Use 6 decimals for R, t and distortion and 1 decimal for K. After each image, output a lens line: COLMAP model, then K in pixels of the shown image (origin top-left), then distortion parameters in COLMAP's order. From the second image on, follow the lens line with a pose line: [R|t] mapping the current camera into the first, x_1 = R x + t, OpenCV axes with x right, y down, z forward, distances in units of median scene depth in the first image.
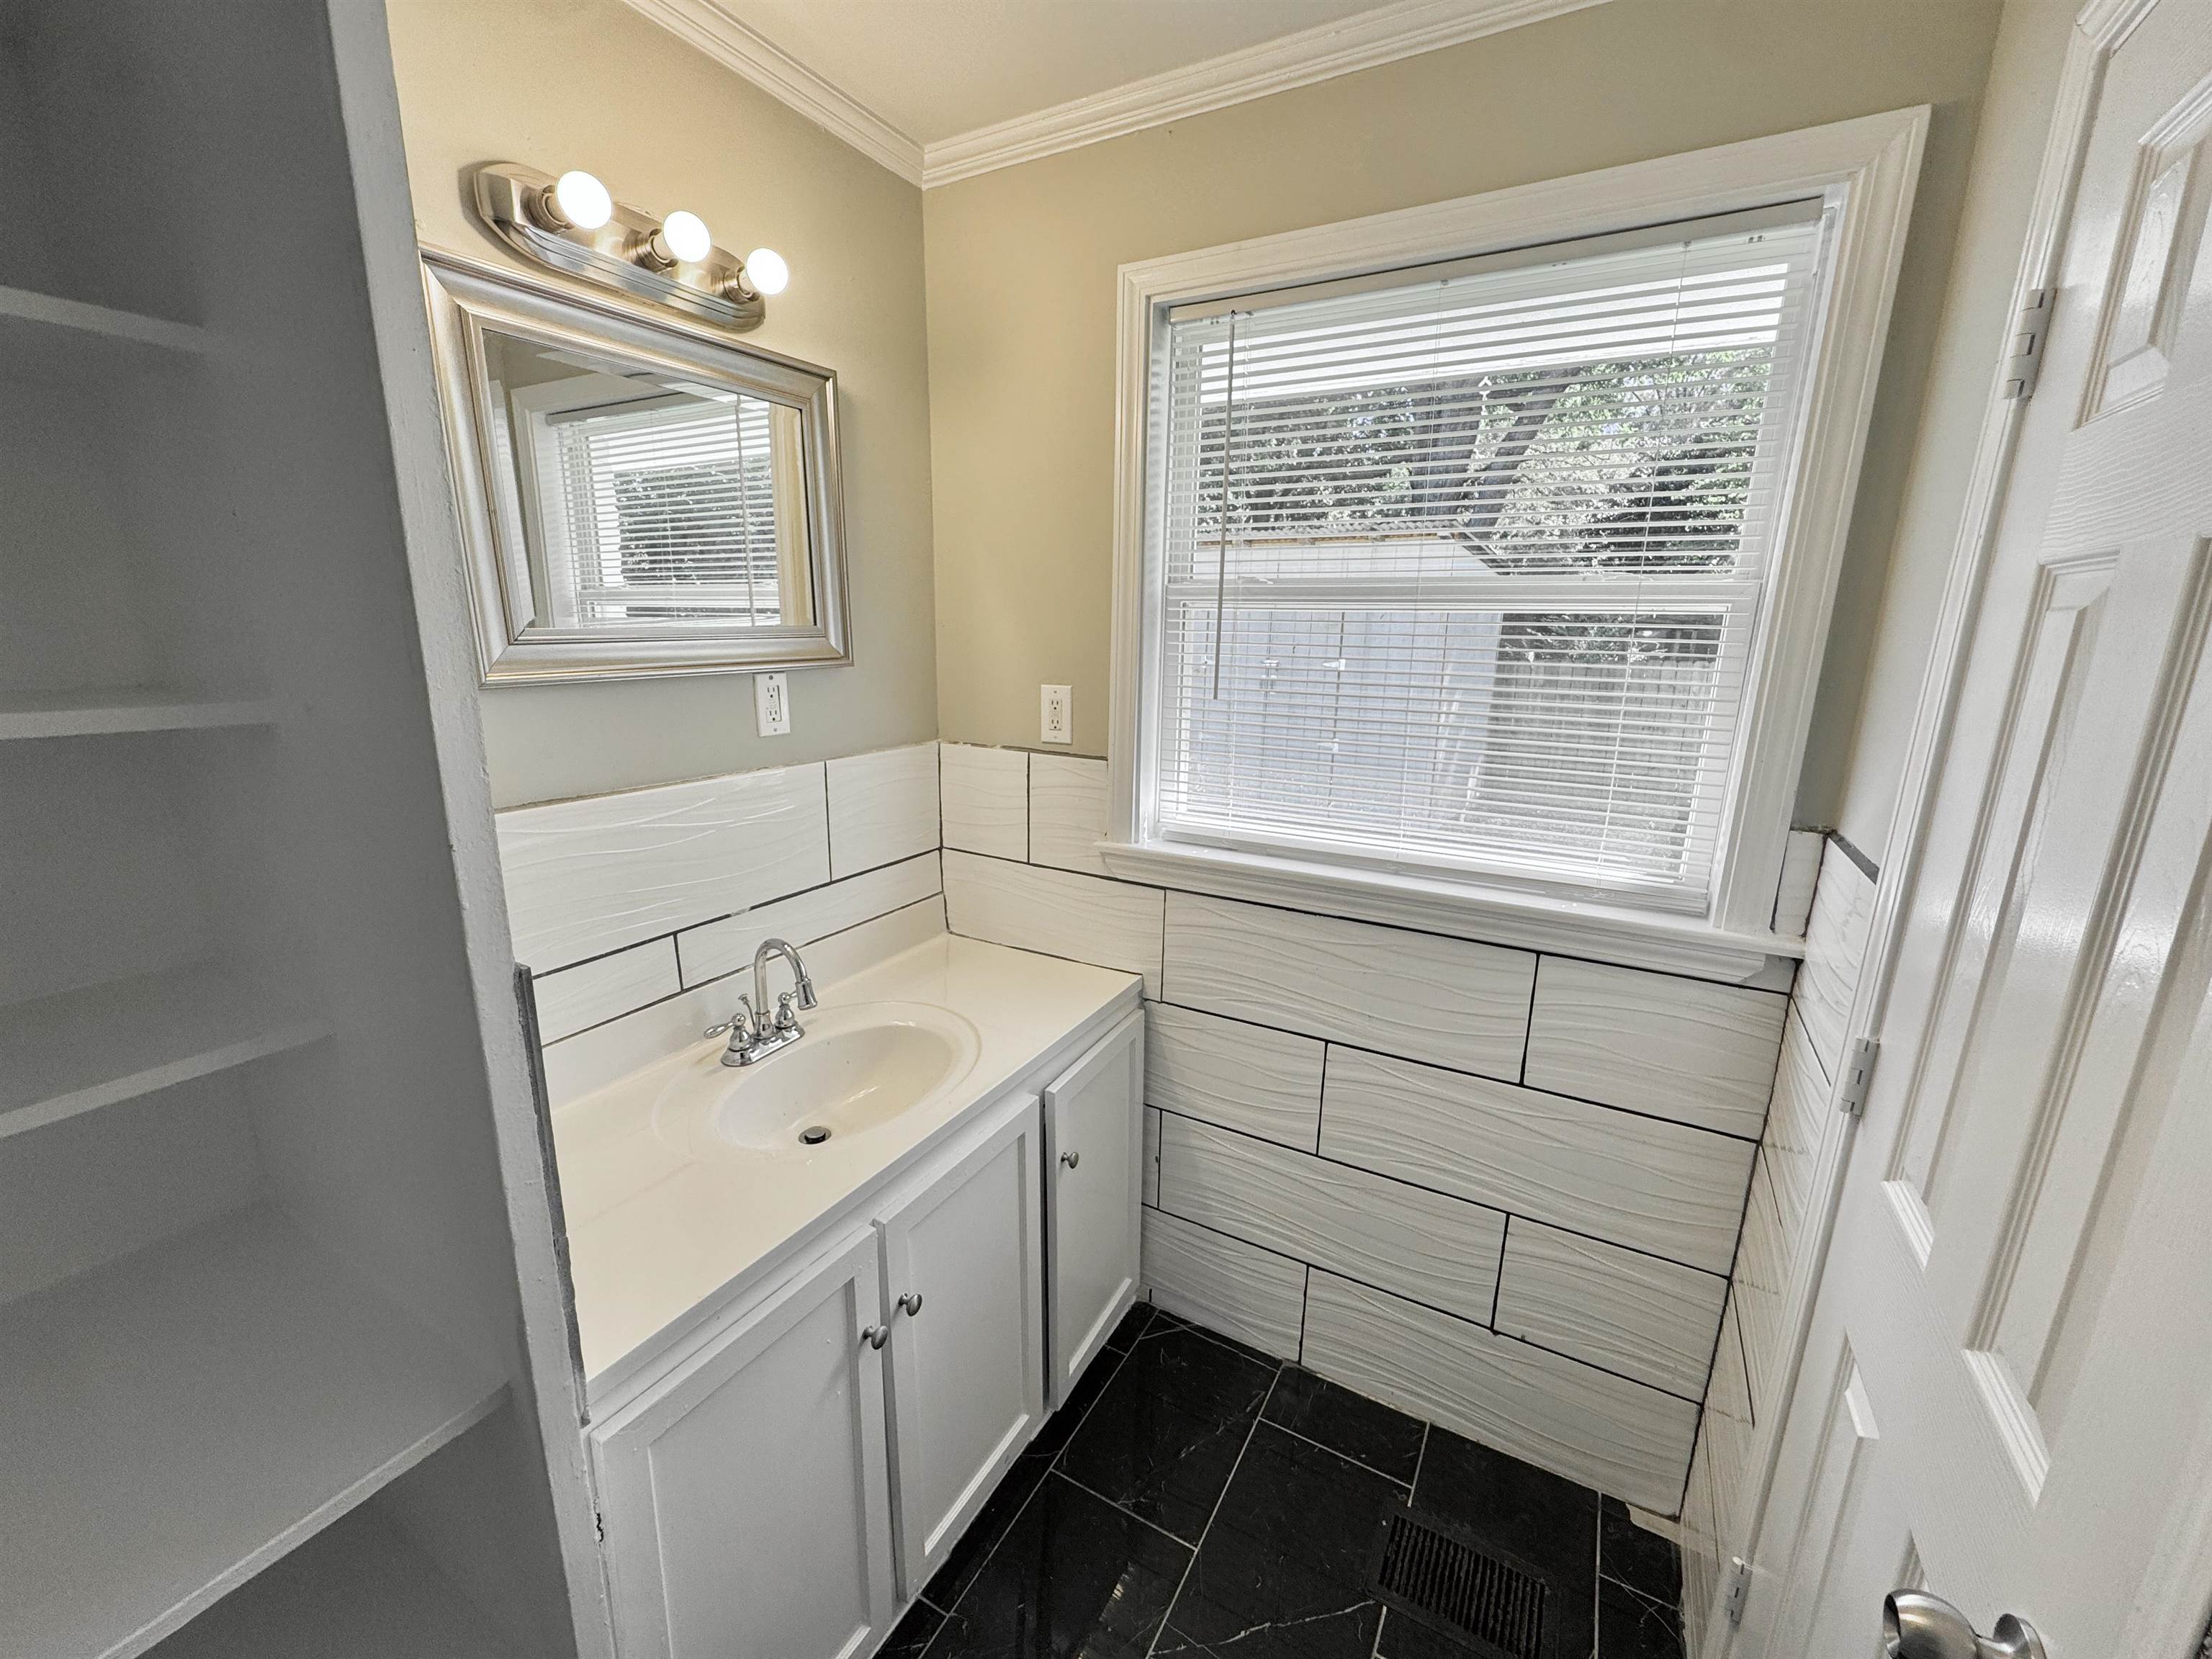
lens RADIAL K [[886.0, 0, 1110.5], [0, 886.0, 828.1], [0, 0, 1]] dist [-0.001327, -0.000345]
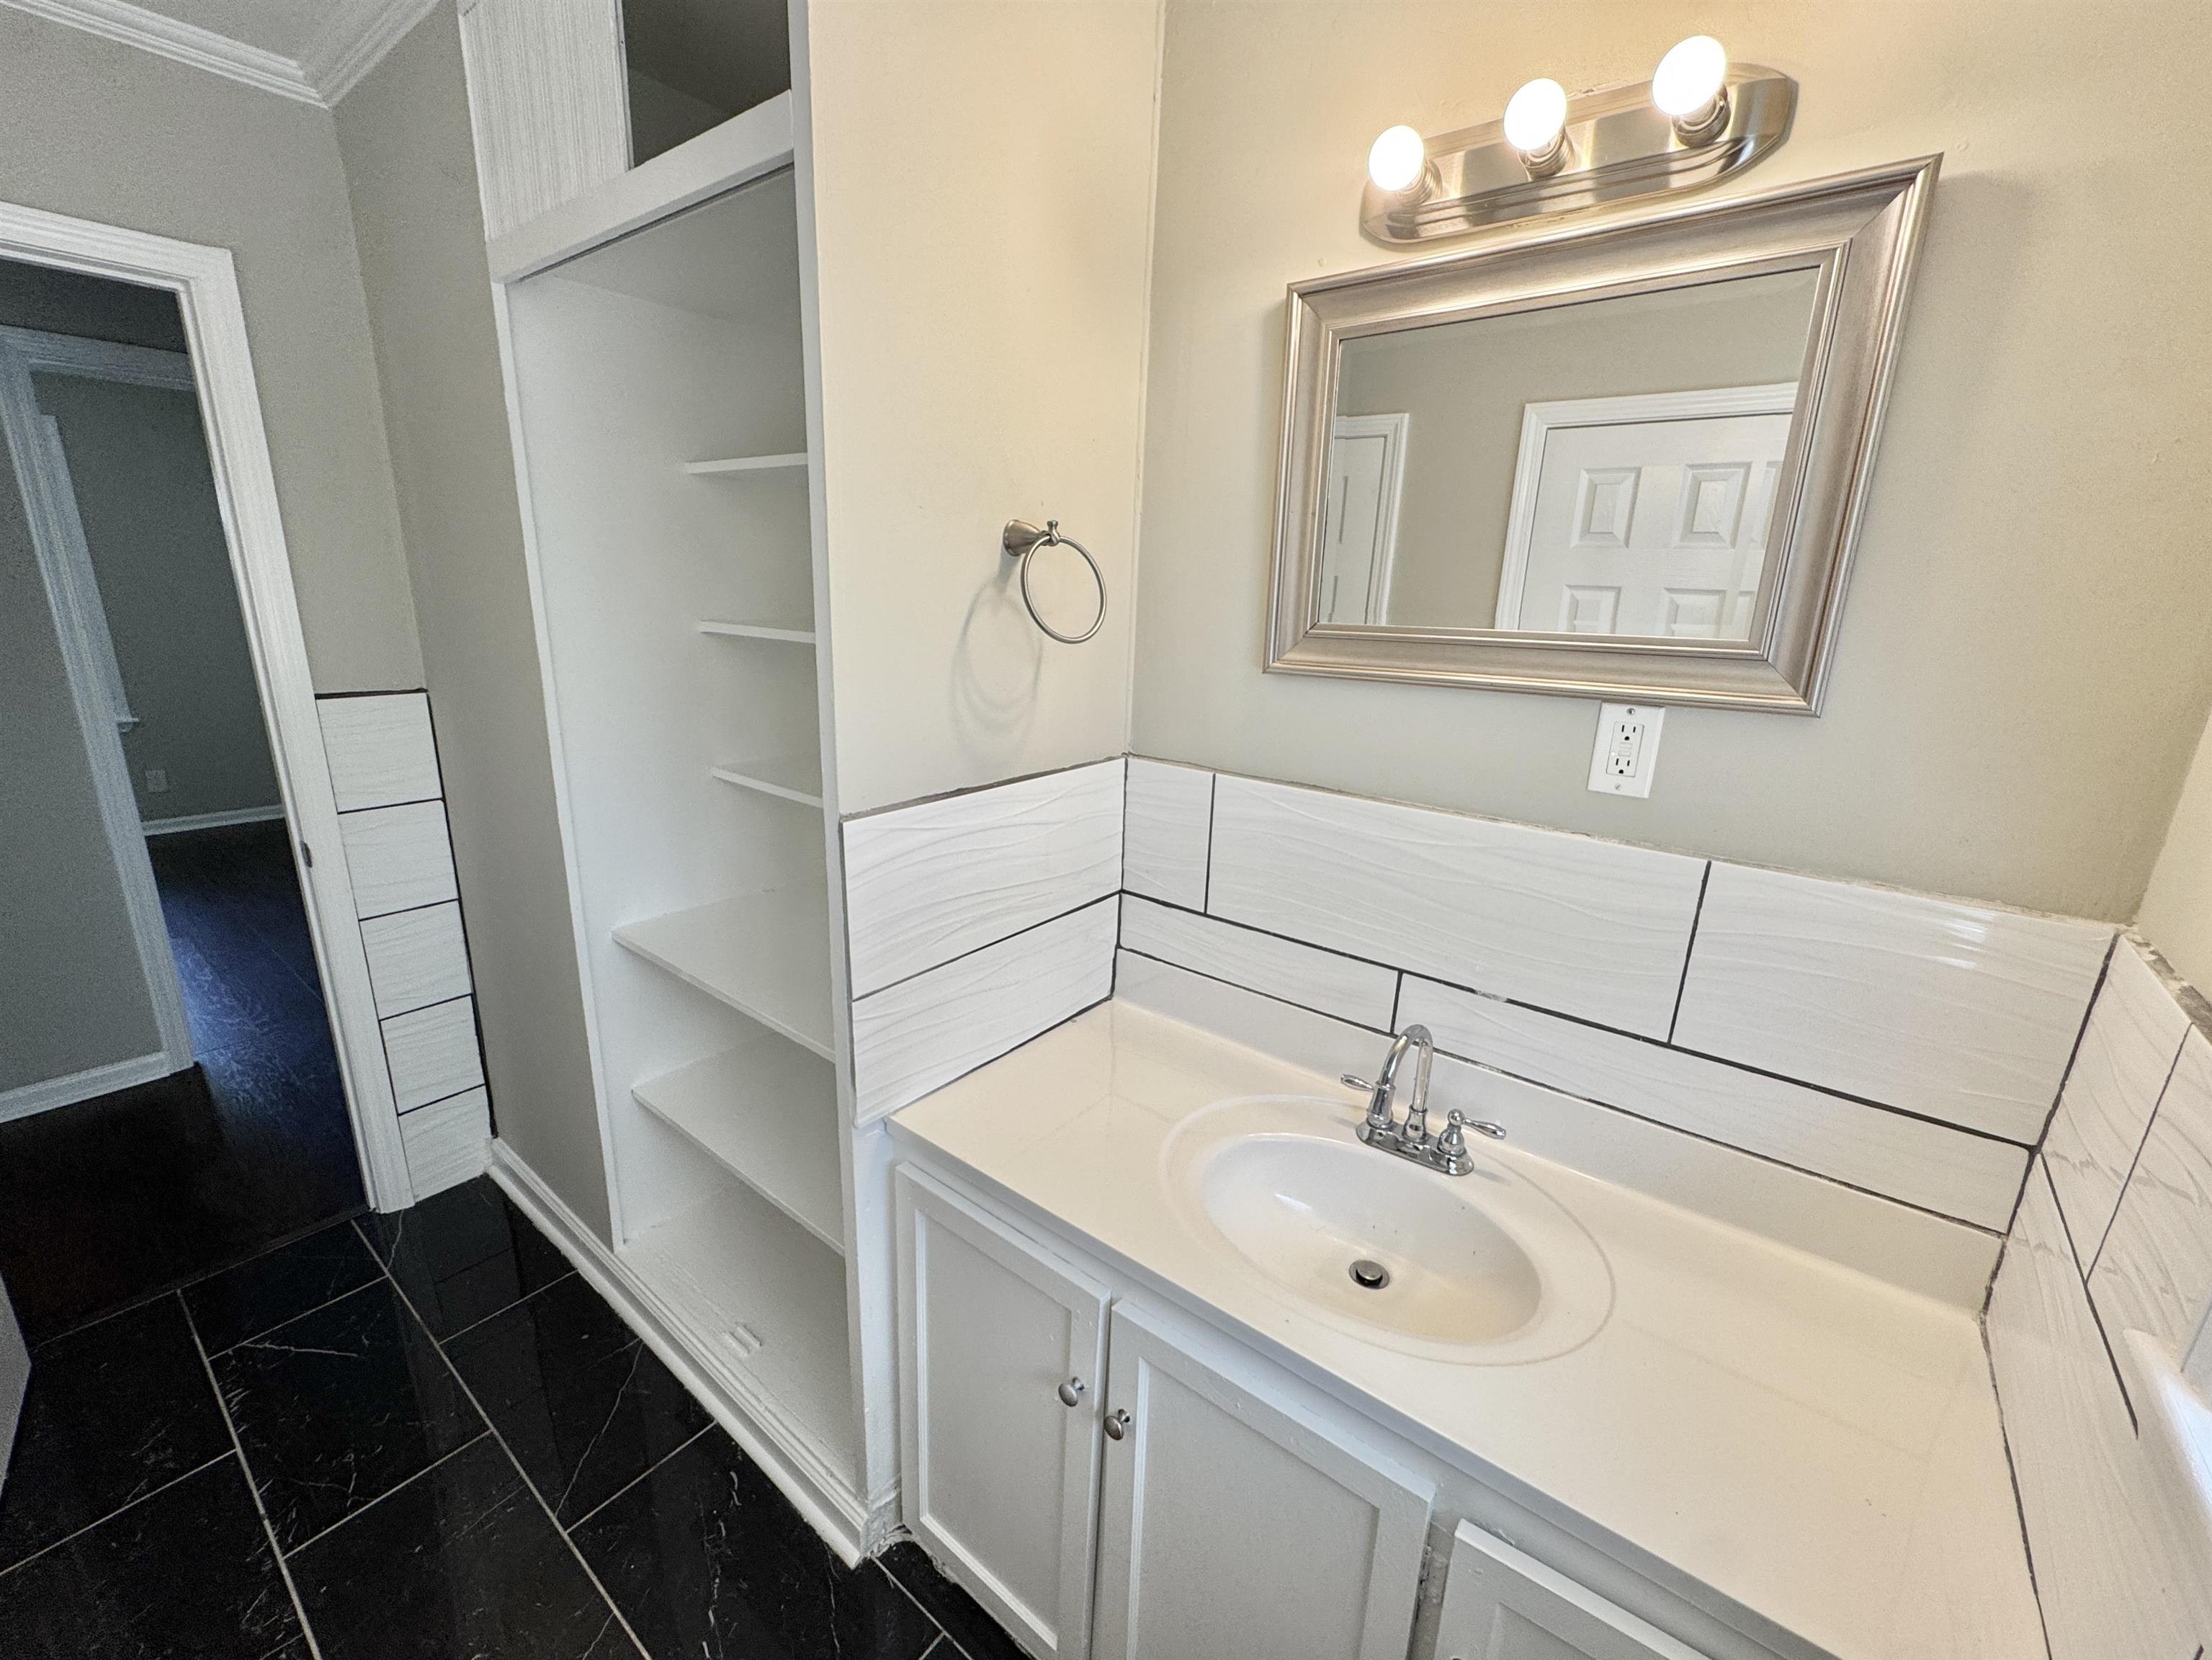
lens RADIAL K [[903.1, 0, 1112.7], [0, 903.1, 827.2], [0, 0, 1]] dist [-0.001222, -0.000205]
pose [[-0.150428, 0.238194, -0.959497, 0.376493], [-0.253381, 0.928834, 0.270306, -0.181544], [0.955599, 0.283780, -0.079369, 0.731467]]
